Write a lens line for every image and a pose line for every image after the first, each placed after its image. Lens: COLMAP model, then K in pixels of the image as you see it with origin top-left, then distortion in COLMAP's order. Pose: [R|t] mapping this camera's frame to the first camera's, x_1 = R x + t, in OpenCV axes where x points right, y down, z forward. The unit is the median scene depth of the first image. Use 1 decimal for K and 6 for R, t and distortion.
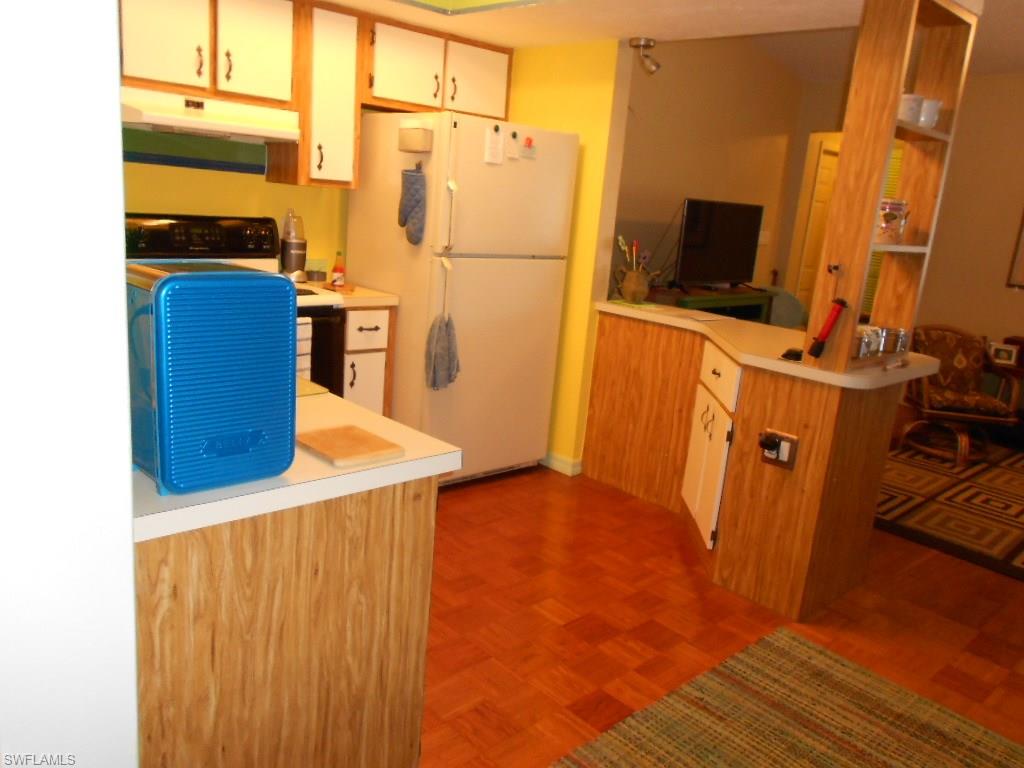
lens RADIAL K [[792.1, 0, 518.7], [0, 792.1, 390.3], [0, 0, 1]] dist [-0.008235, -0.009530]
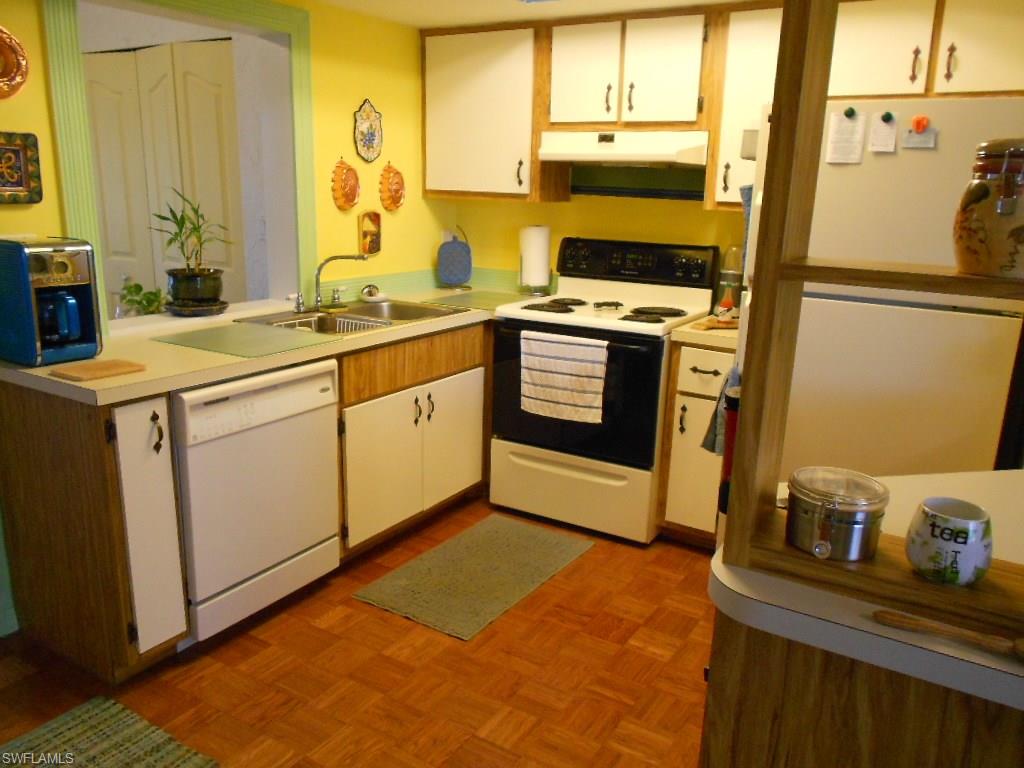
lens RADIAL K [[786.5, 0, 513.5], [0, 786.5, 391.4], [0, 0, 1]] dist [0.005040, 0.002049]
pose [[0.259619, 0.167080, -0.951148, 0.576235], [-0.242434, 0.964655, 0.103279, -0.094960], [0.934786, 0.203777, 0.290948, 0.565643]]
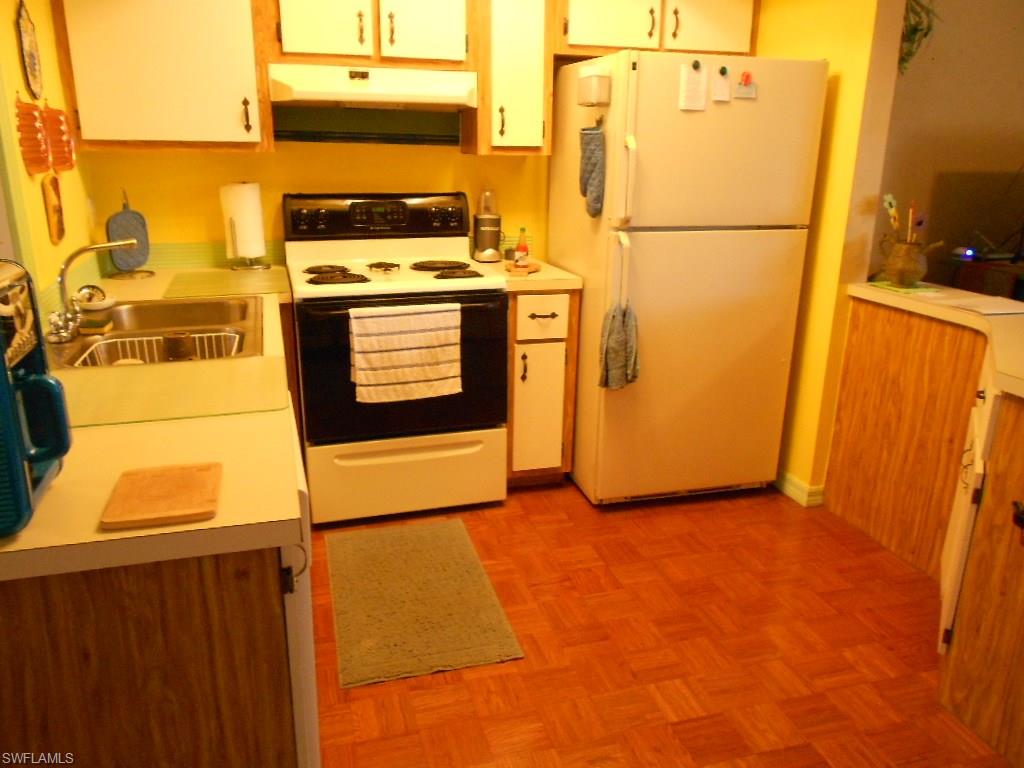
lens RADIAL K [[796.0, 0, 516.2], [0, 796.0, 390.5], [0, 0, 1]] dist [0.003736, -0.000958]
pose [[0.890818, 0.065815, -0.449568, 0.186578], [-0.048686, 0.997583, 0.049571, -0.037737], [0.451744, -0.022271, 0.891870, 0.201754]]
